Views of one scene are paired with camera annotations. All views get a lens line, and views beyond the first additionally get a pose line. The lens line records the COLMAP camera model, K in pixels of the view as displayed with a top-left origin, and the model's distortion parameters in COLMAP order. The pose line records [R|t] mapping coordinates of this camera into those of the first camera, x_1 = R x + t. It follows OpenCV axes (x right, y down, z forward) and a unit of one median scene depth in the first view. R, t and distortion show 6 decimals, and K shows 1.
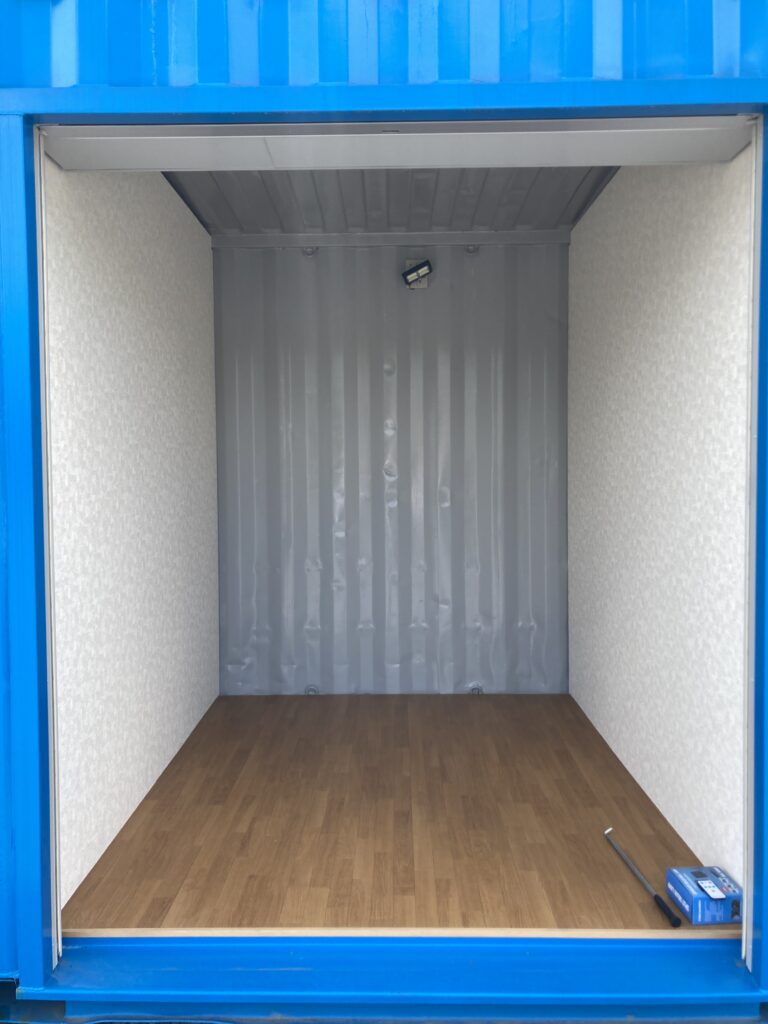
lens RADIAL K [[831.0, 0, 369.4], [0, 831.0, 468.1], [0, 0, 1]] dist [0.010045, -0.000871]
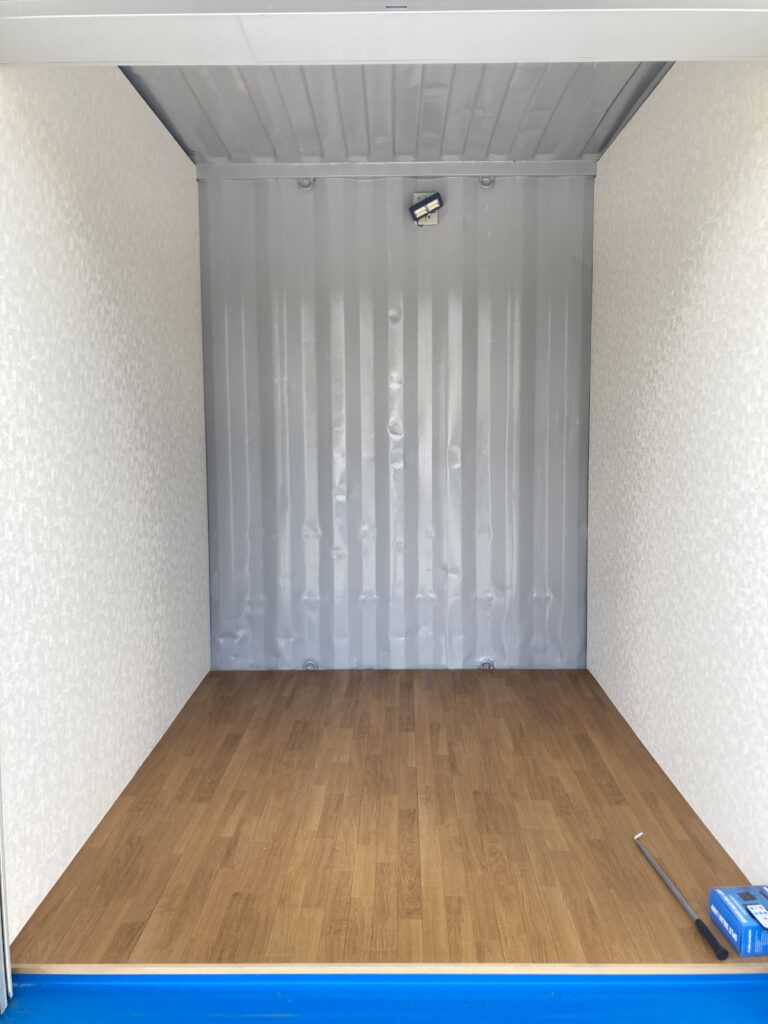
lens RADIAL K [[831.0, 0, 389.2], [0, 831.0, 474.3], [0, 0, 1]] dist [0.010045, -0.000871]
pose [[0.999850, 0.000790, 0.017273, 0.003557], [-0.001888, 0.997973, 0.063608, -0.006144], [-0.017188, -0.063631, 0.997825, 0.116036]]
